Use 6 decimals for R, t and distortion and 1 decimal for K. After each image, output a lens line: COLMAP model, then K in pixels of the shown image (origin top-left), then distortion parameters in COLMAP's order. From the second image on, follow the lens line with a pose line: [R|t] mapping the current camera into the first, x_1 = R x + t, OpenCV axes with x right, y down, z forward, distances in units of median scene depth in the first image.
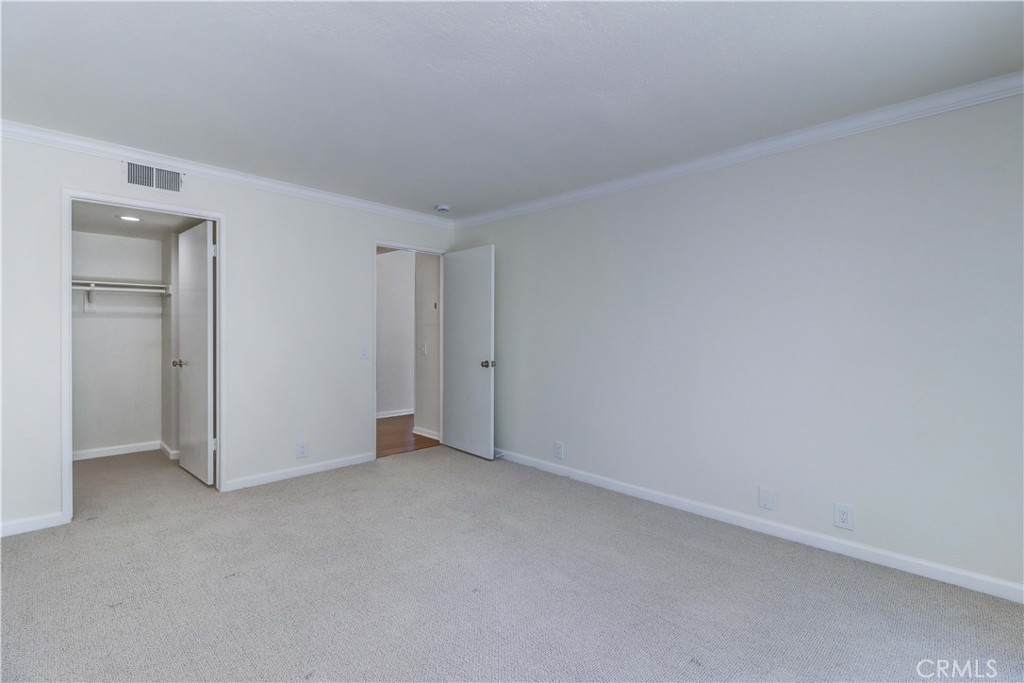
lens RADIAL K [[473.8, 0, 516.2], [0, 473.8, 335.2], [0, 0, 1]] dist [0.012721, 0.000181]
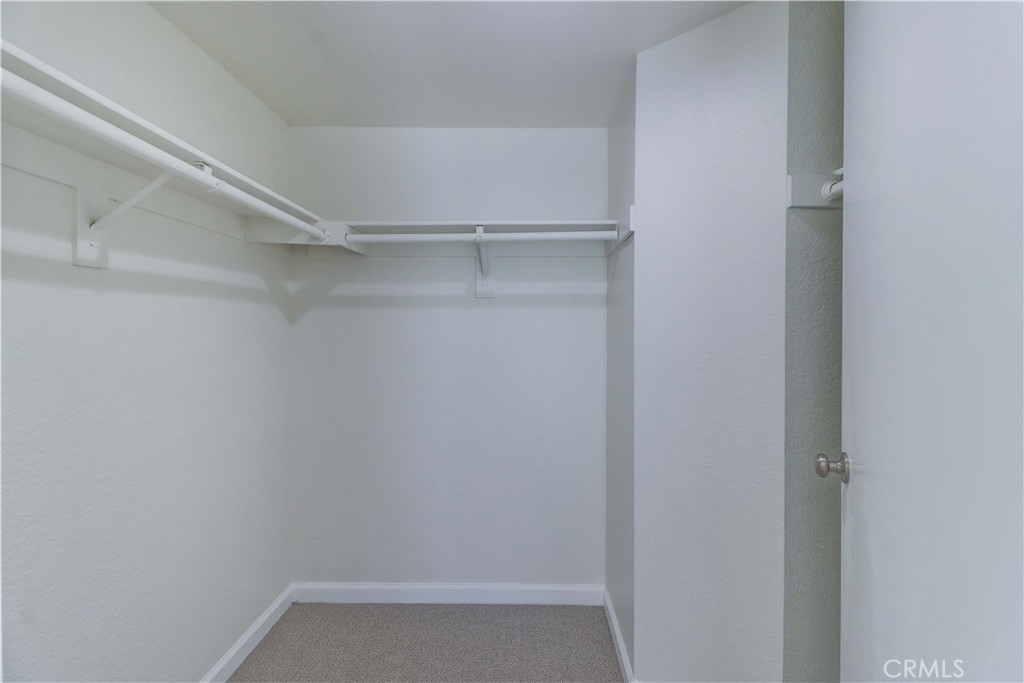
lens RADIAL K [[473.8, 0, 516.2], [0, 473.8, 335.2], [0, 0, 1]] dist [0.012721, 0.000181]
pose [[0.704681, 0.005164, -0.709506, -0.527659], [-0.002261, 0.999985, 0.005032, -0.011928], [0.709521, -0.001942, 0.704682, 0.680270]]
